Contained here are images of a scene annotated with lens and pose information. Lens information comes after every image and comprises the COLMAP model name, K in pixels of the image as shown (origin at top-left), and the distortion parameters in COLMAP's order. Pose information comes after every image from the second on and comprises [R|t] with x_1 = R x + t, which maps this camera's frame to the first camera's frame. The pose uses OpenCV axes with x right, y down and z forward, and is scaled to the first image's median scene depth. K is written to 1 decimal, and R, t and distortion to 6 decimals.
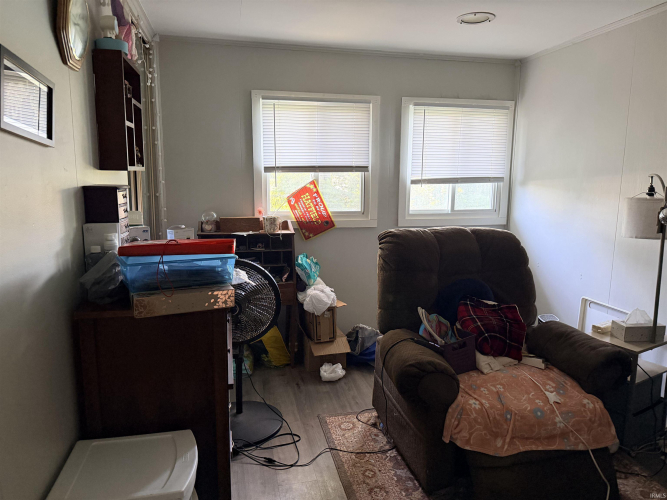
lens RADIAL K [[476.8, 0, 333.5], [0, 476.8, 250.0], [0, 0, 1]] dist [0.168237, -0.233382]
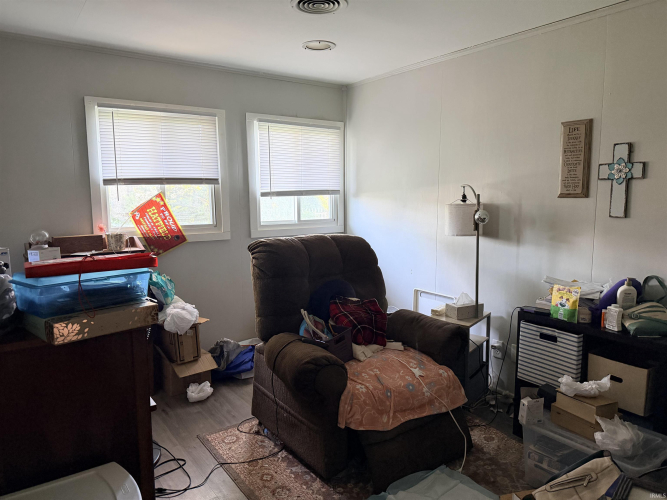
lens RADIAL K [[476.8, 0, 333.5], [0, 476.8, 250.0], [0, 0, 1]] dist [0.168237, -0.233382]
pose [[0.926076, -0.060489, 0.372456, -0.123627], [0.071612, 0.997303, -0.016090, 0.008161], [-0.370478, 0.041573, 0.927910, -0.016078]]
